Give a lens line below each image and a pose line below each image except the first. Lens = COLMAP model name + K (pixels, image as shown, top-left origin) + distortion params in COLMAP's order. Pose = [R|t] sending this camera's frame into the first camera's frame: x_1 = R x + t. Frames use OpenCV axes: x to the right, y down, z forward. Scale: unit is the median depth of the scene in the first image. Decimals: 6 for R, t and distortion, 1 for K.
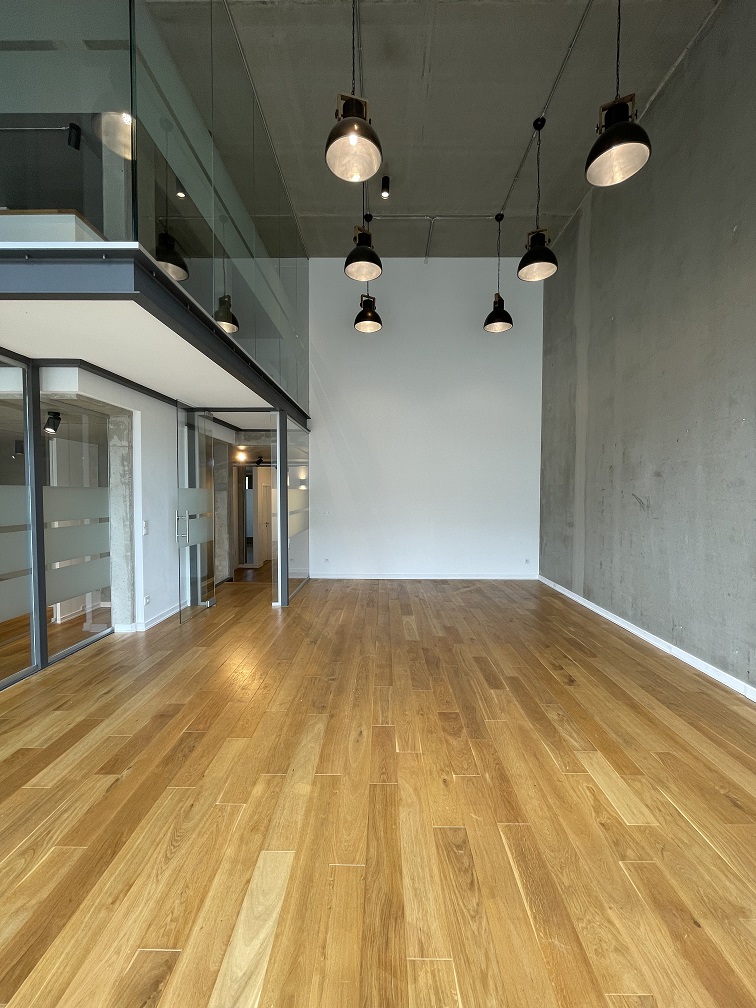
lens RADIAL K [[408.5, 0, 378.6], [0, 408.5, 504.9], [0, 0, 1]] dist [-0.000584, -0.000486]
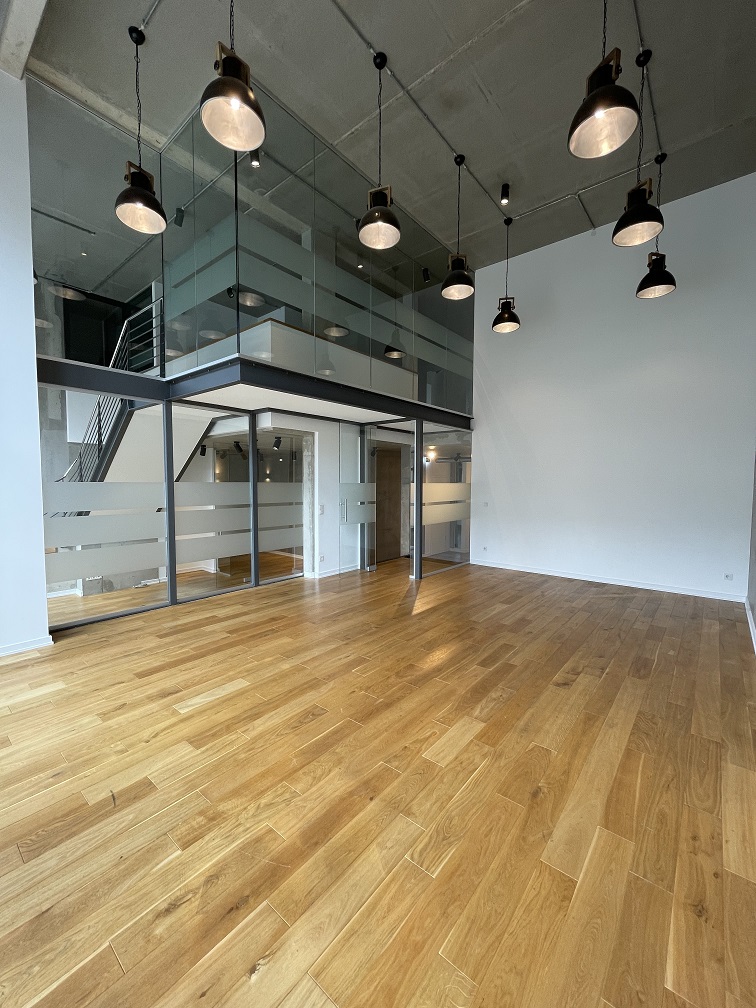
lens RADIAL K [[408.5, 0, 379.0], [0, 408.5, 505.0], [0, 0, 1]] dist [-0.000584, -0.000486]
pose [[0.777497, 0.036077, -0.627850, 0.673974], [-0.022248, 0.999306, 0.029871, -0.013589], [0.628492, -0.009256, 0.777761, -0.030821]]
